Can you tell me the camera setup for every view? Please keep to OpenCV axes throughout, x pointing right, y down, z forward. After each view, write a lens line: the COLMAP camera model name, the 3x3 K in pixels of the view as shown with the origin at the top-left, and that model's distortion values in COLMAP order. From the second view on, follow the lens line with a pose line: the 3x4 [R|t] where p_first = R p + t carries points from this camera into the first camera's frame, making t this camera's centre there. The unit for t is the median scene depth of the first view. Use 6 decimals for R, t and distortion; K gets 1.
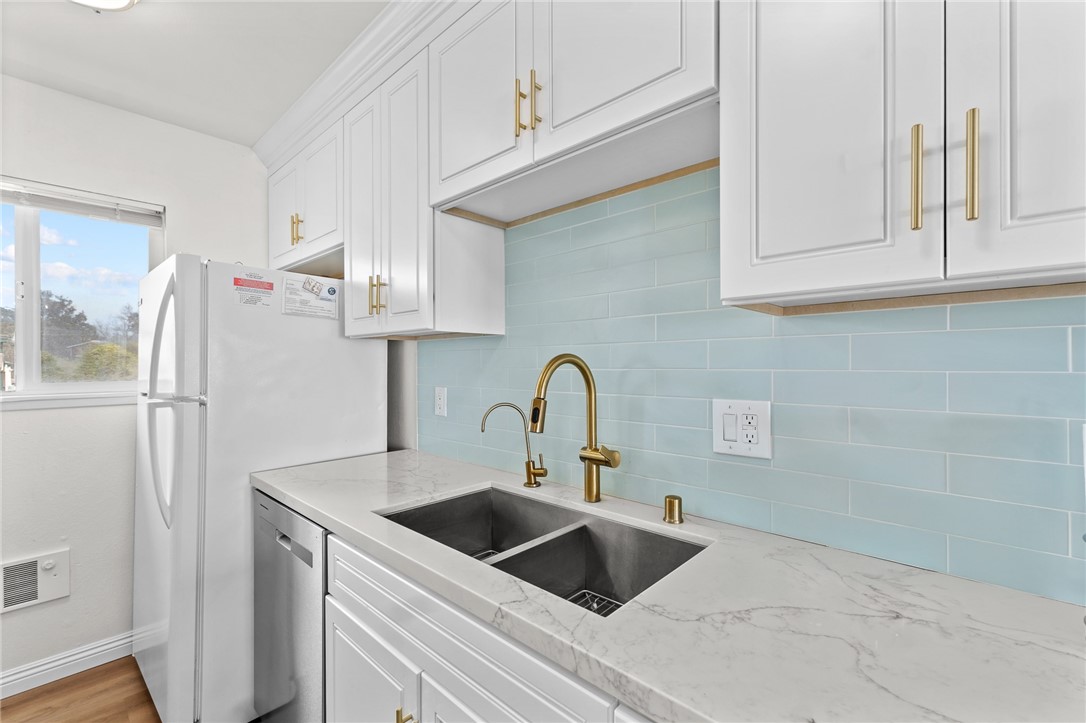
lens RADIAL K [[457.9, 0, 548.1], [0, 457.9, 358.8], [0, 0, 1]] dist [0.002150, -0.000017]
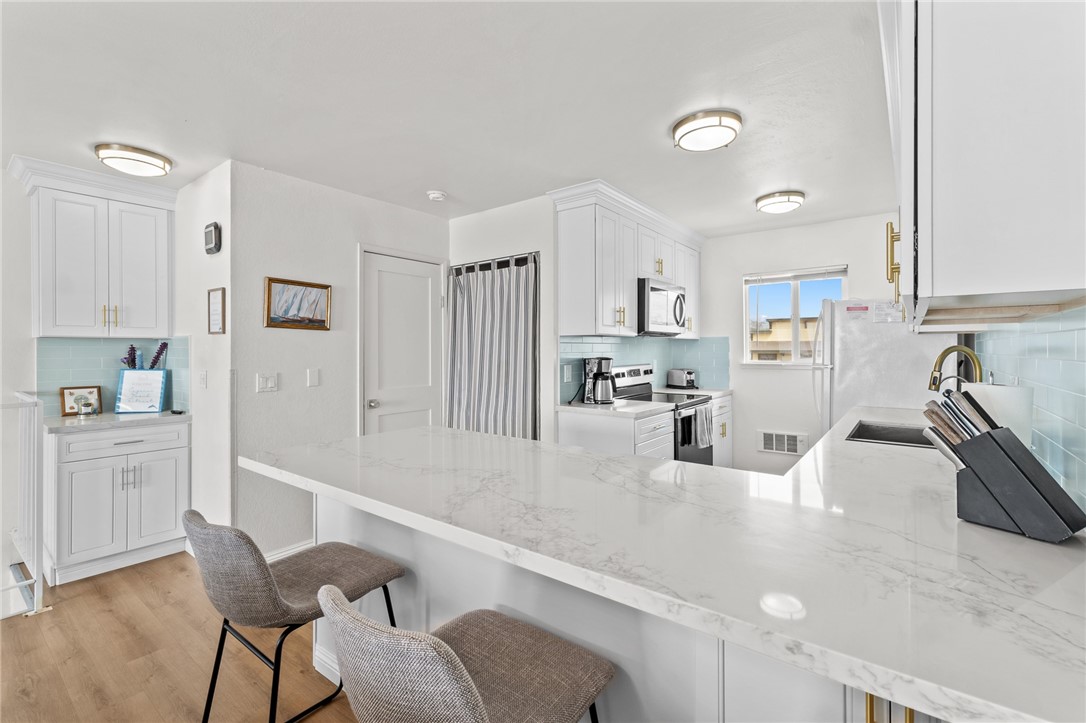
lens RADIAL K [[488.2, 0, 548.1], [0, 488.2, 348.5], [0, 0, 1]] dist [0.001881, 0.000197]
pose [[0.082456, 0.000404, -0.996595, 1.261710], [0.009515, 0.999954, 0.001193, -0.010862], [0.996549, -0.009581, 0.082448, -0.450048]]
